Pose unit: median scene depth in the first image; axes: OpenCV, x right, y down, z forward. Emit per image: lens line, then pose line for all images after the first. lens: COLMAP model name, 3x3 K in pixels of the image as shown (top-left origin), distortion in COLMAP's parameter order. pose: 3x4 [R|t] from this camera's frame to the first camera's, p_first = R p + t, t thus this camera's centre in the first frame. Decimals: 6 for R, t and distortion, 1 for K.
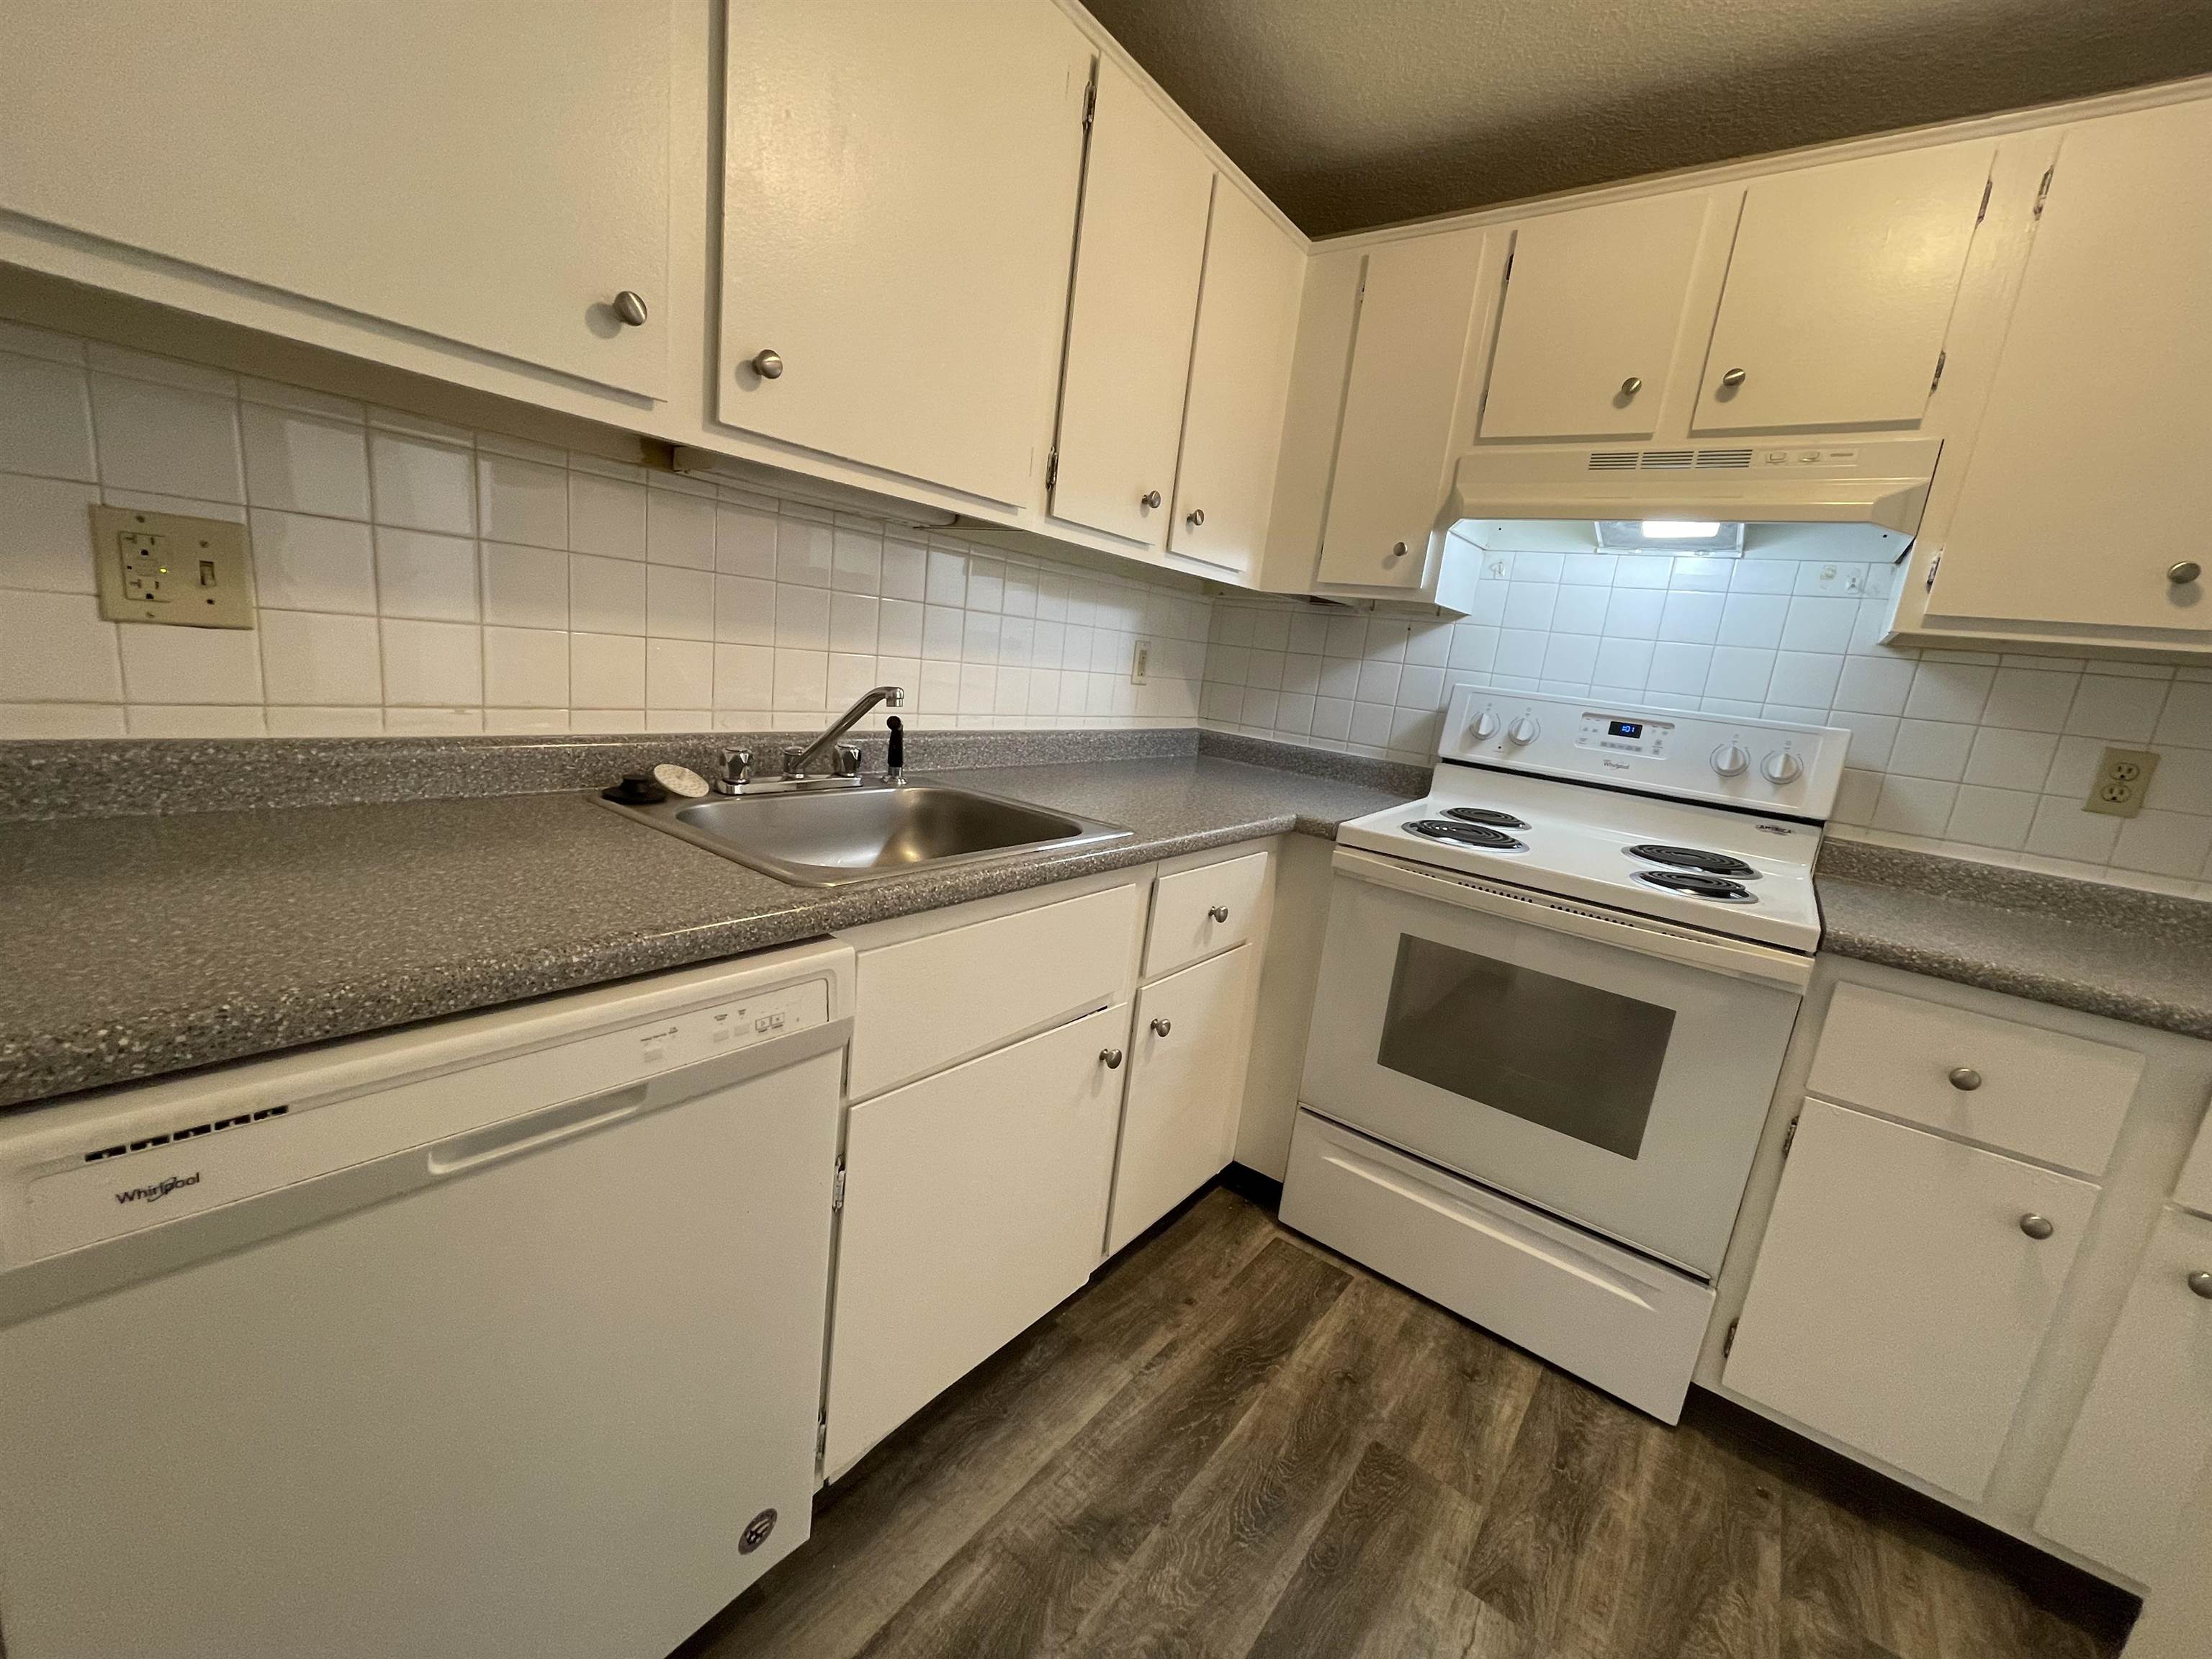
lens RADIAL K [[898.7, 0, 1120.7], [0, 898.7, 837.1], [0, 0, 1]] dist [-0.002296, 0.001935]
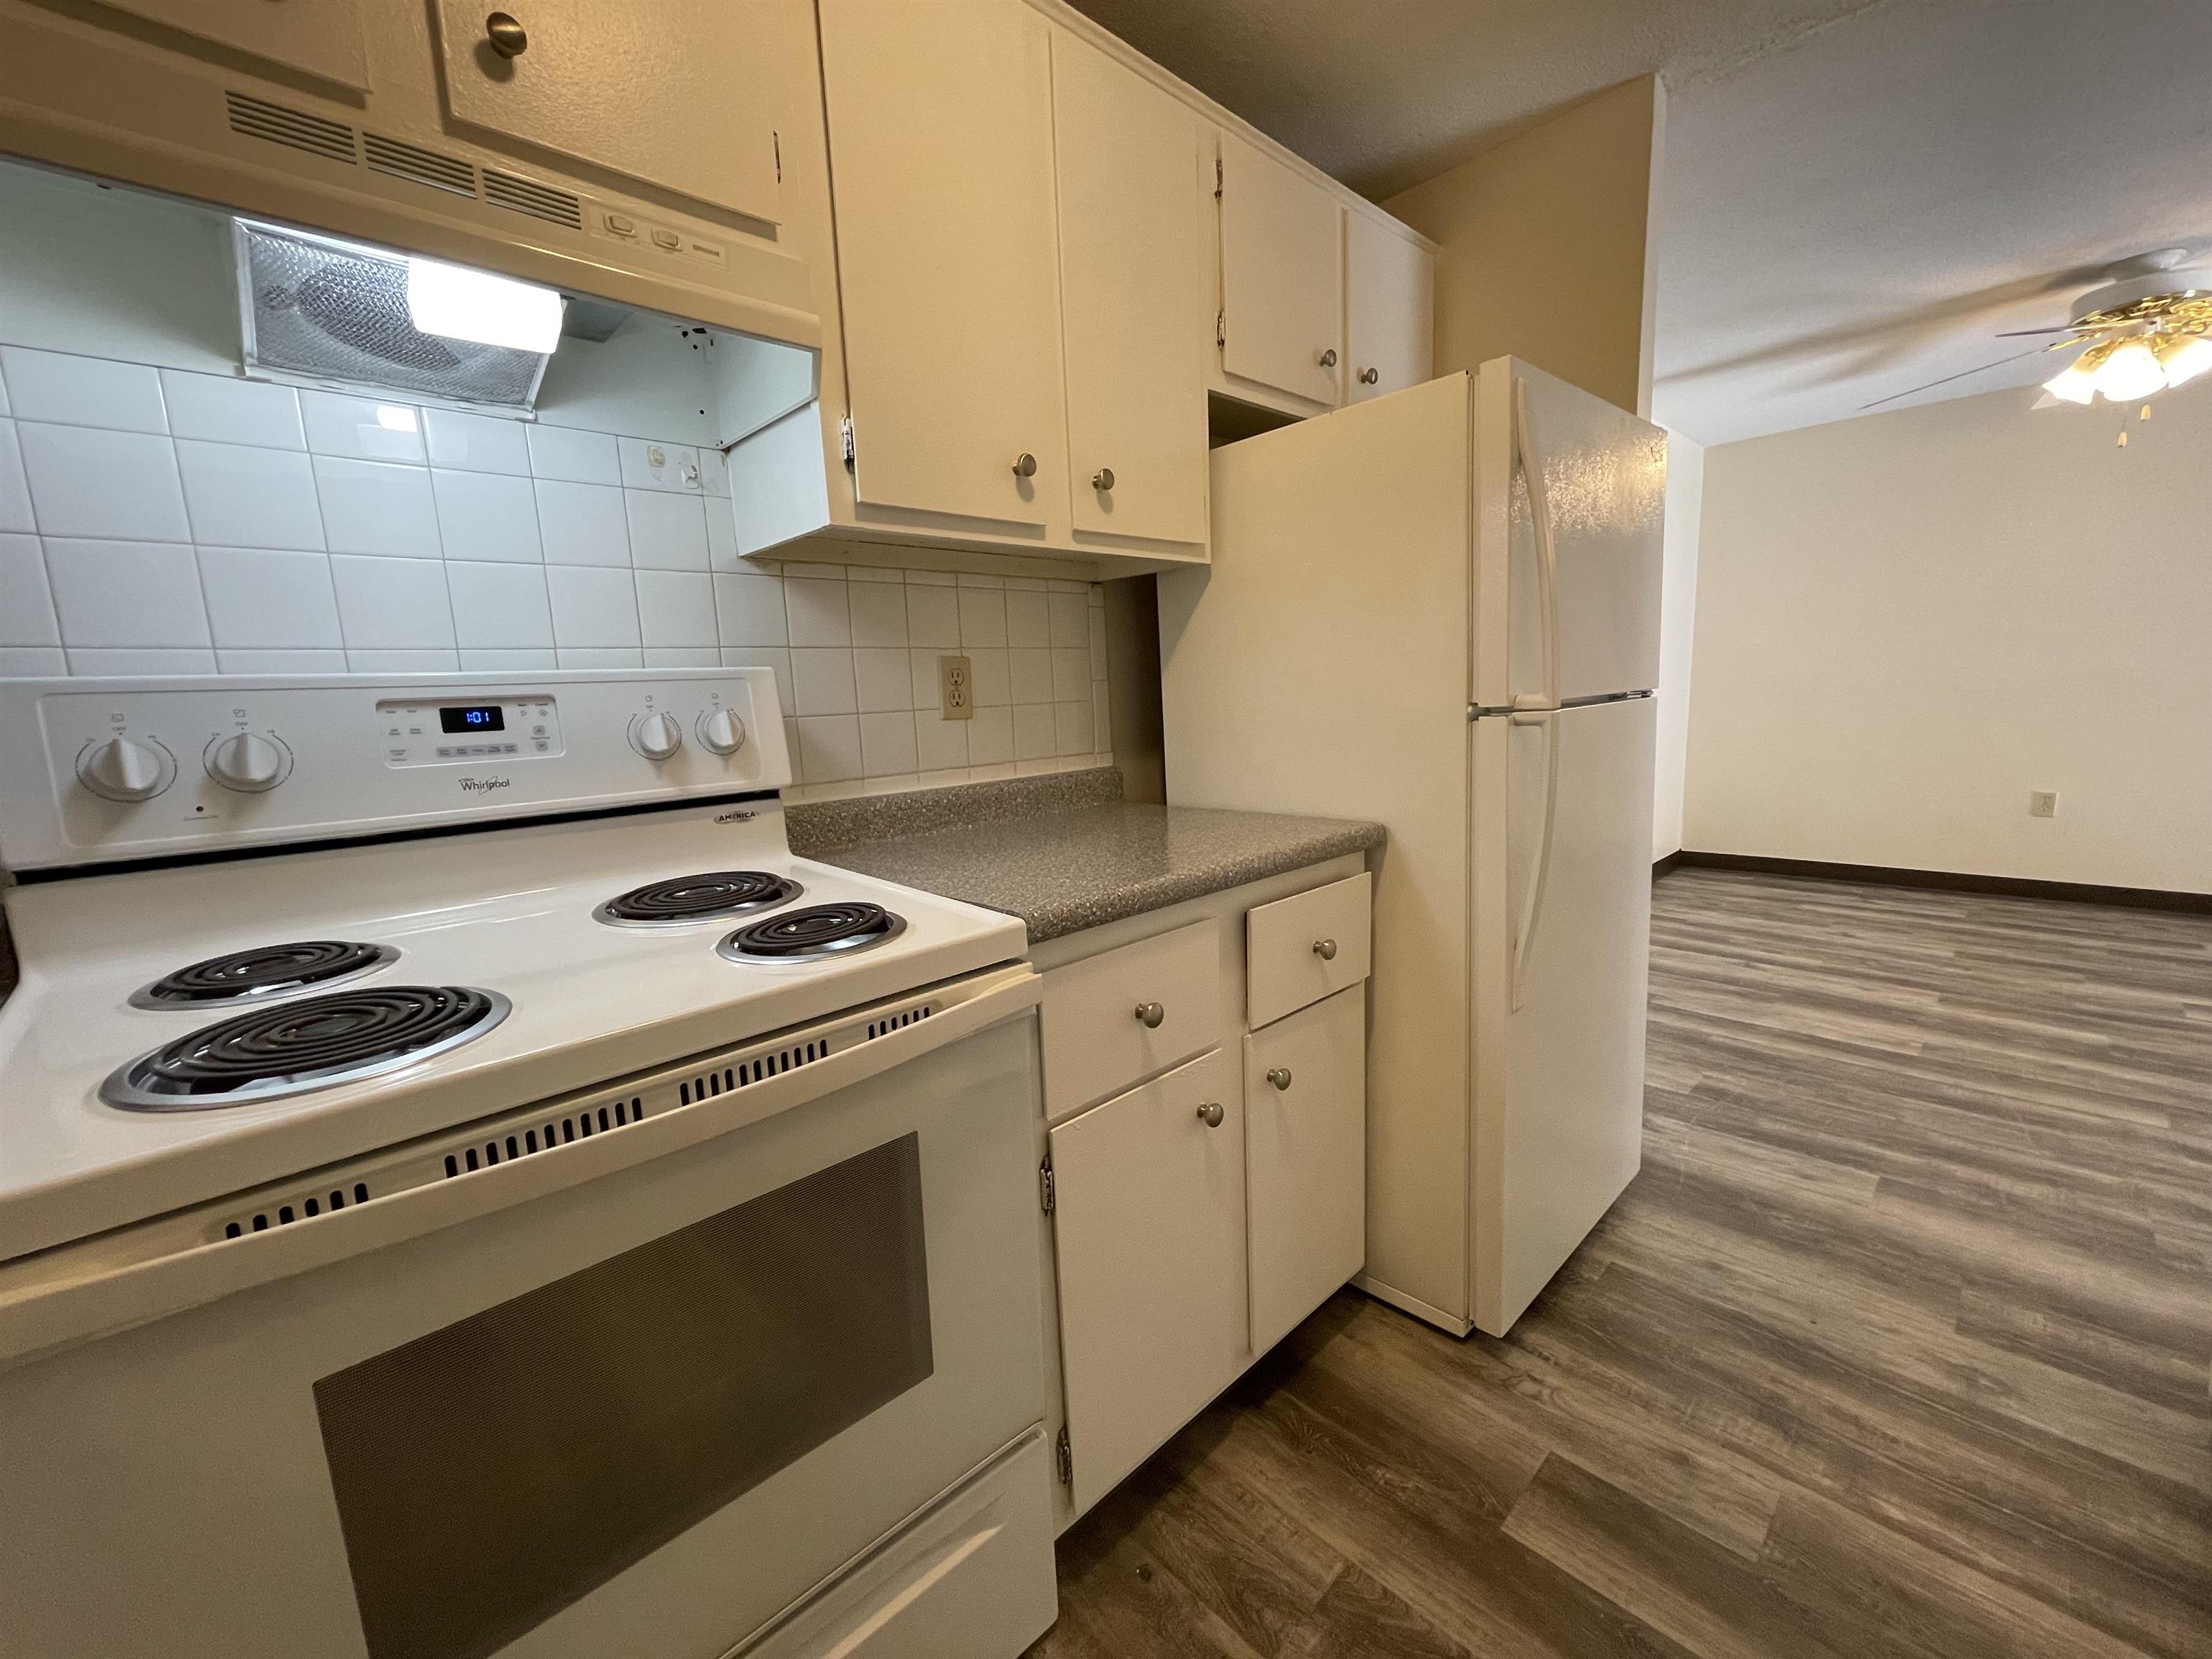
lens RADIAL K [[898.7, 0, 1083.0], [0, 898.7, 840.1], [0, 0, 1]] dist [-0.002296, 0.001935]
pose [[0.172184, -0.280349, 0.944329, 0.096462], [0.265661, 0.936342, 0.229538, -0.087635], [-0.948566, 0.211349, 0.235701, 0.602227]]
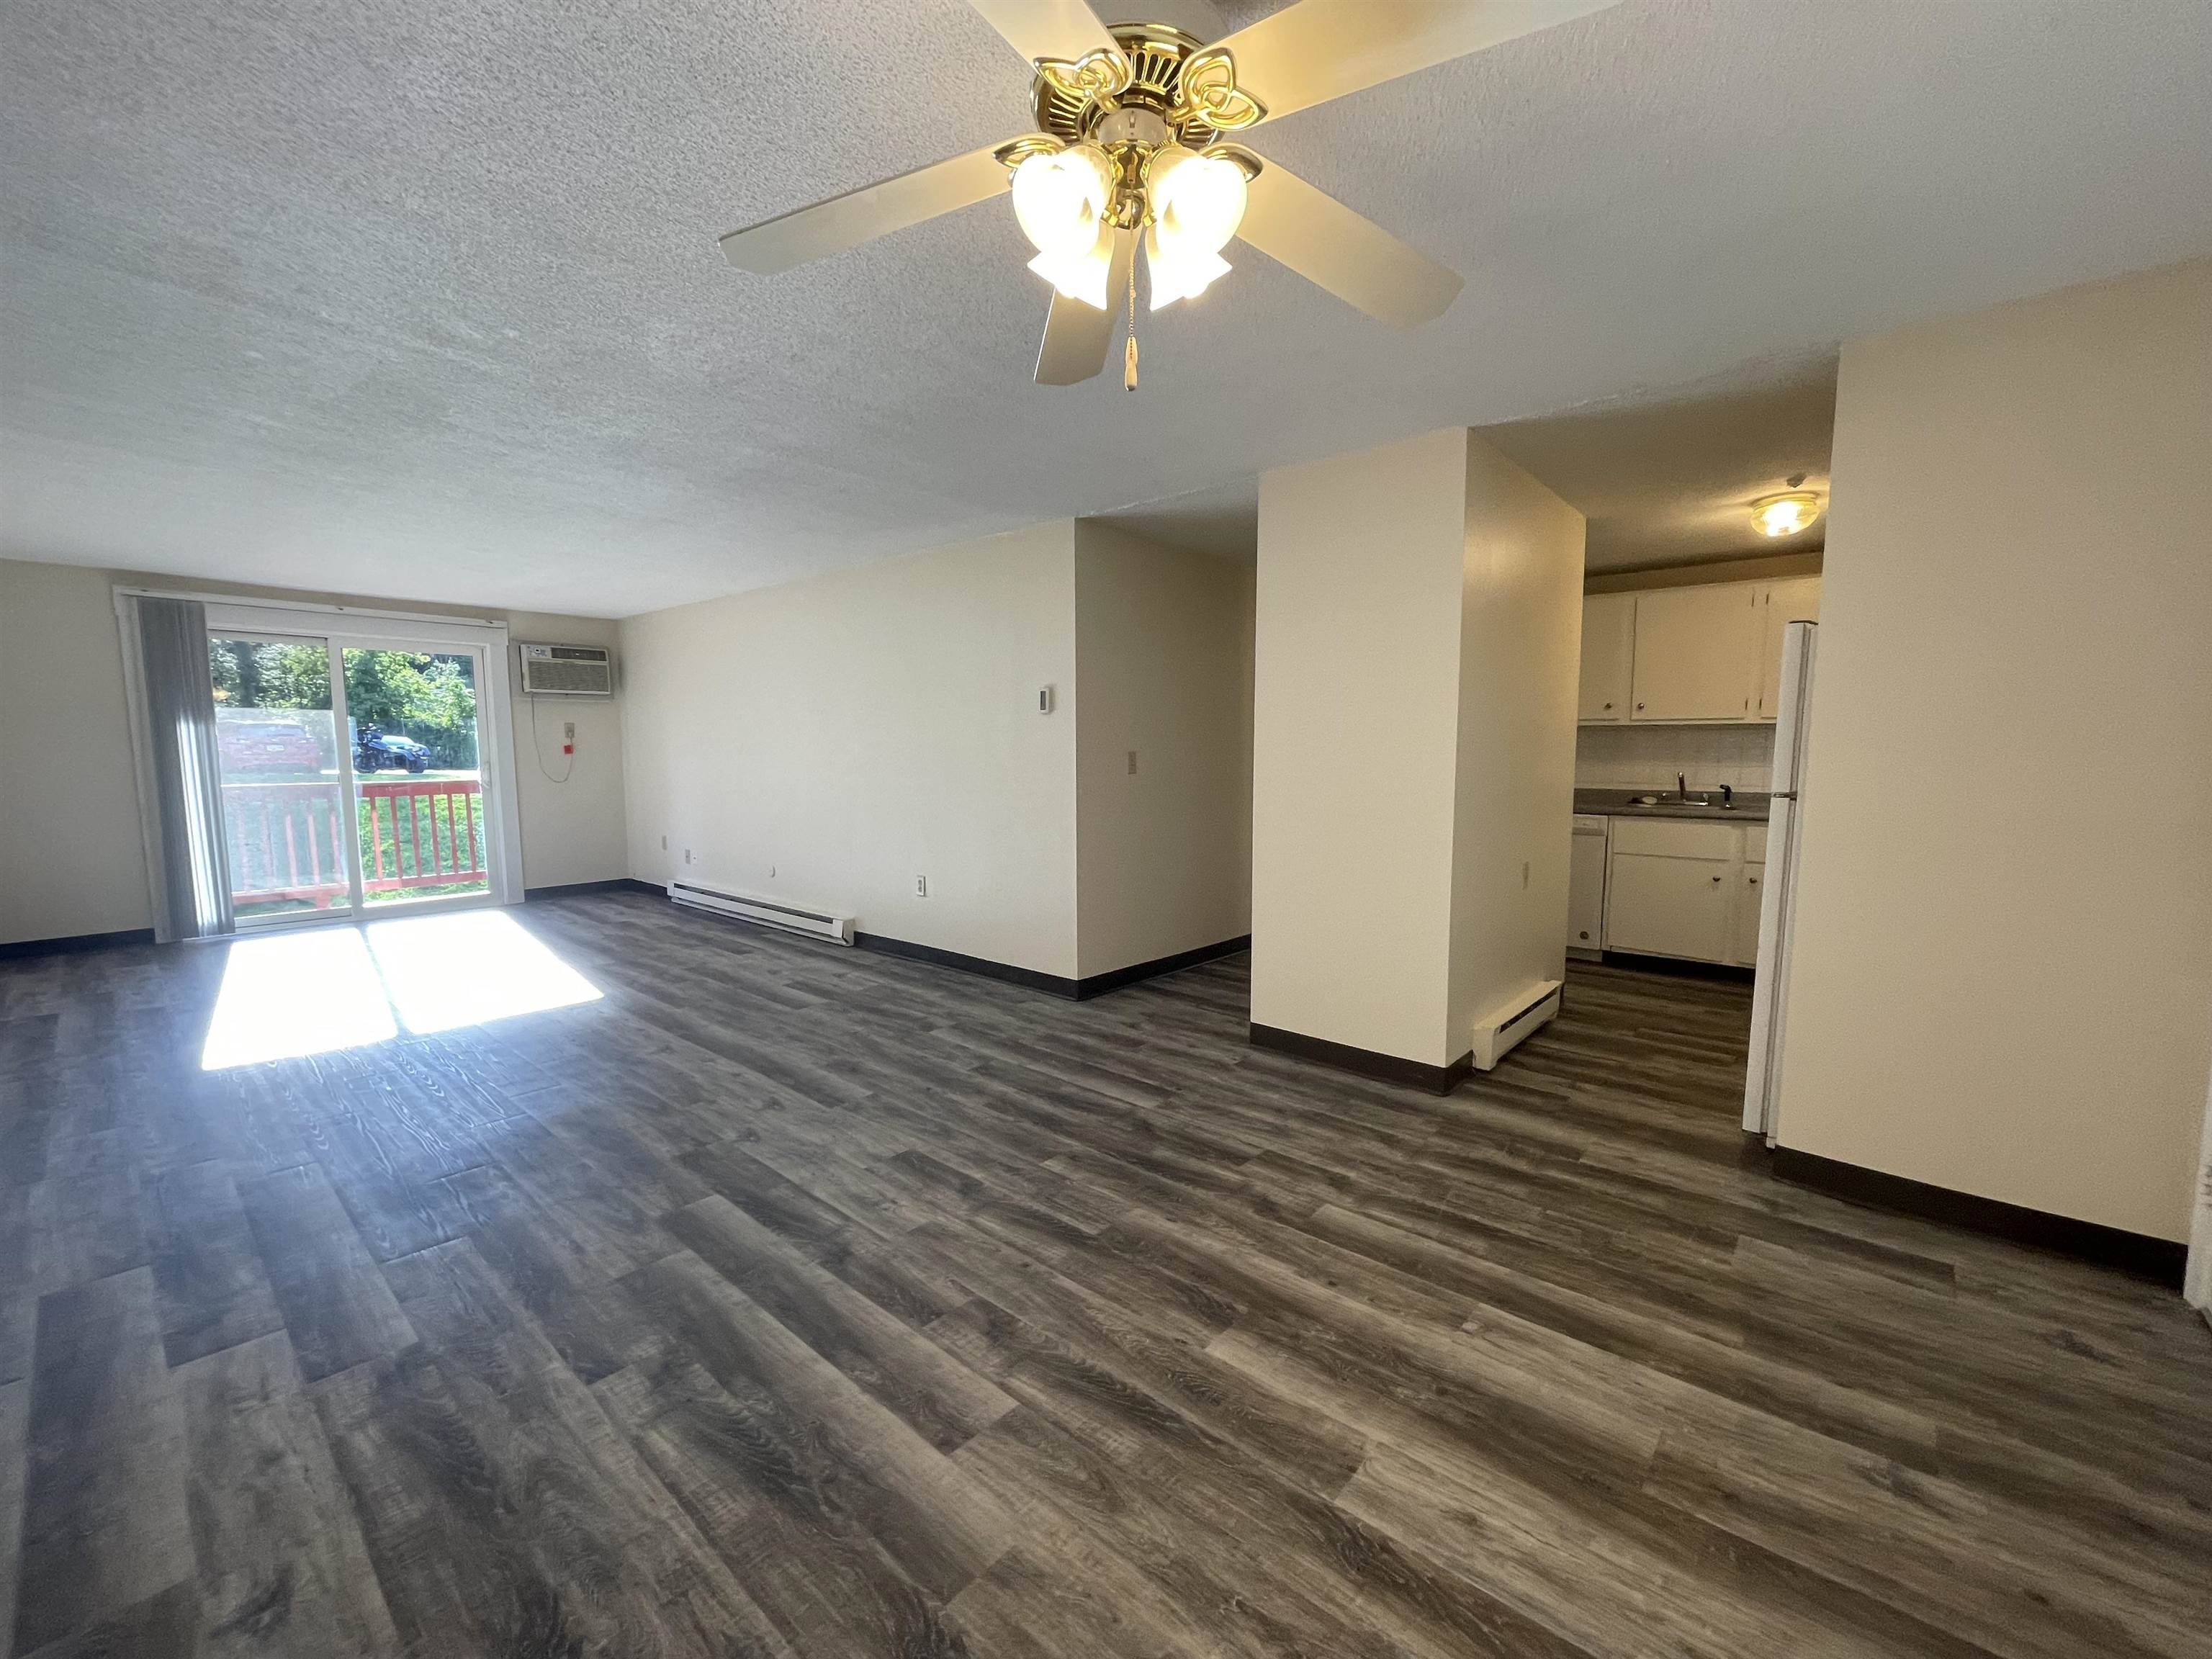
lens RADIAL K [[898.7, 0, 1106.4], [0, 898.7, 806.5], [0, 0, 1]] dist [-0.002296, 0.001935]
pose [[-0.070430, -0.050873, -0.996219, 2.885854], [-0.217541, 0.975444, -0.034433, 0.492360], [0.973507, 0.214293, -0.079768, -0.811483]]
